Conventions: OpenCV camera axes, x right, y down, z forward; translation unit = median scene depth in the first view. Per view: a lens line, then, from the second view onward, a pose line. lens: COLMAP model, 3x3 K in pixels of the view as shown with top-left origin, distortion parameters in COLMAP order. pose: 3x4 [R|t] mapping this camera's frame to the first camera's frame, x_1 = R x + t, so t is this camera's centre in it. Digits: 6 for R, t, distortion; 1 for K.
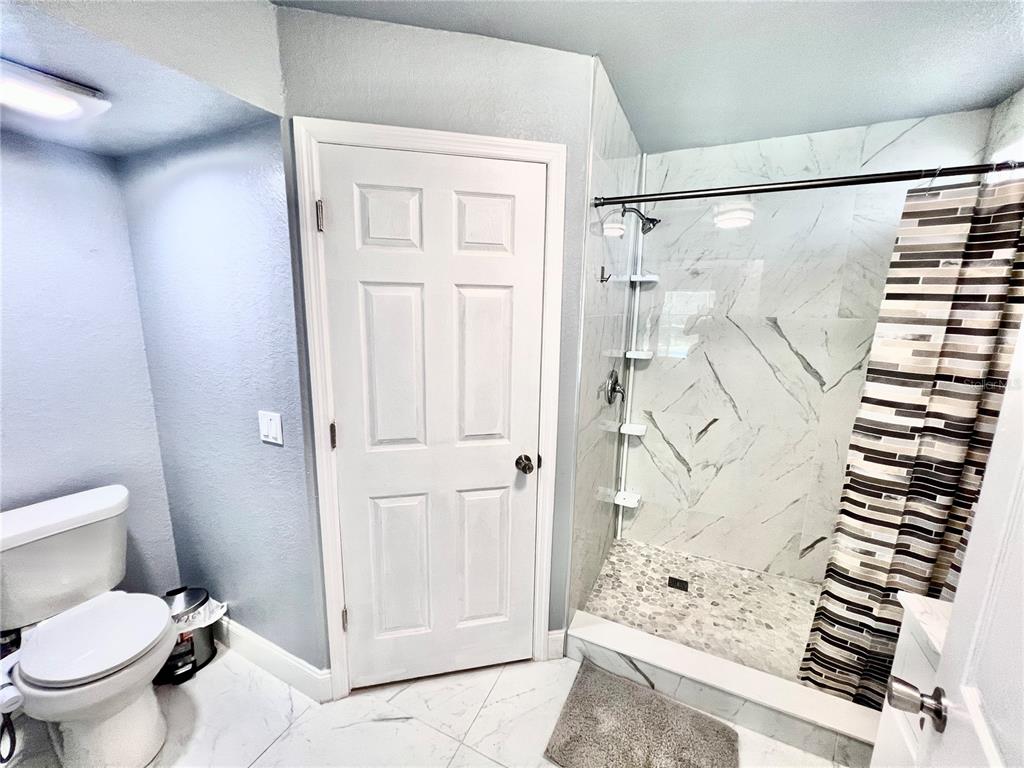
lens RADIAL K [[411.4, 0, 508.5], [0, 411.4, 381.5], [0, 0, 1]] dist [-0.002833, 0.000082]
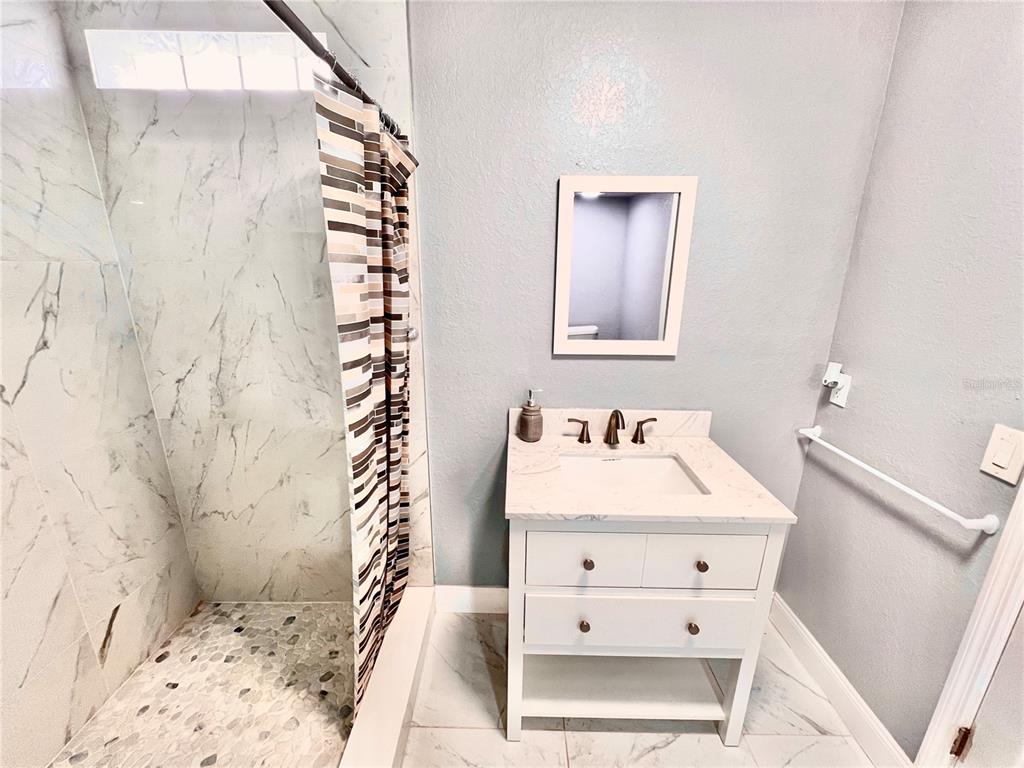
lens RADIAL K [[411.3, 0, 505.7], [0, 411.3, 380.6], [0, 0, 1]] dist [-0.000501, 0.000036]
pose [[-0.416894, -0.266045, 0.869148, 0.072481], [0.149945, 0.922977, 0.354444, -0.154429], [-0.896502, 0.278090, -0.344892, 0.984306]]
